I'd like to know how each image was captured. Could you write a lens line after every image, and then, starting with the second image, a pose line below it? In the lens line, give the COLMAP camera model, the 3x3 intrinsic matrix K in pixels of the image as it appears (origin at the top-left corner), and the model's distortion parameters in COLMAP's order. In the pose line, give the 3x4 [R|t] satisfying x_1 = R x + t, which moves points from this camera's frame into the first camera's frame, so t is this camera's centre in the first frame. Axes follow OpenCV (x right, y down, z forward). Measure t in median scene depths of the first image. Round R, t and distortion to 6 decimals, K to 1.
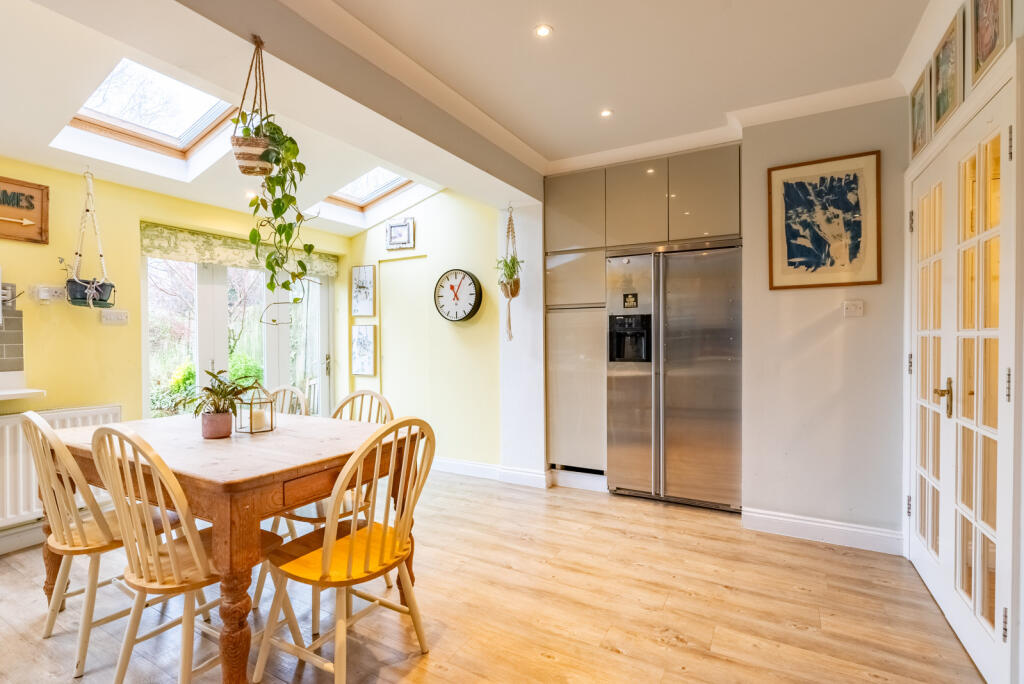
lens RADIAL K [[470.2, 0, 512.0], [0, 470.2, 343.0], [0, 0, 1]] dist [-0.008757, 0.002820]
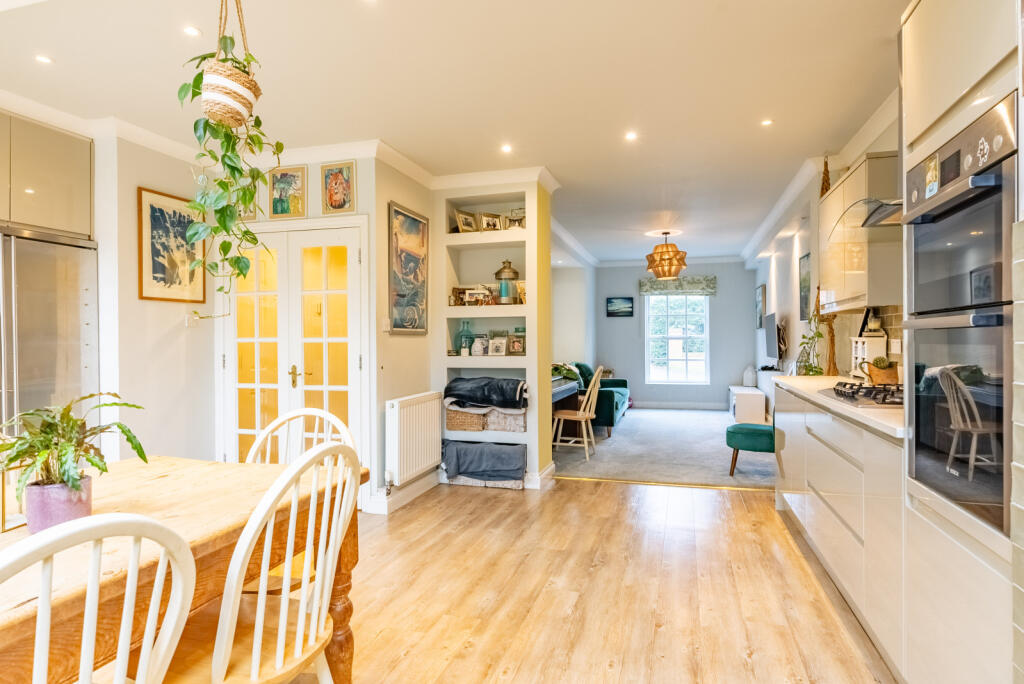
lens RADIAL K [[585.5, 0, 520.0], [0, 585.5, 343.0], [0, 0, 1]] dist [0.004111, -0.000217]
pose [[-0.236022, 0.005235, 0.971734, -0.954719], [0.020229, 0.999795, -0.000473, 0.006413], [-0.971537, 0.019546, -0.236079, 0.464140]]
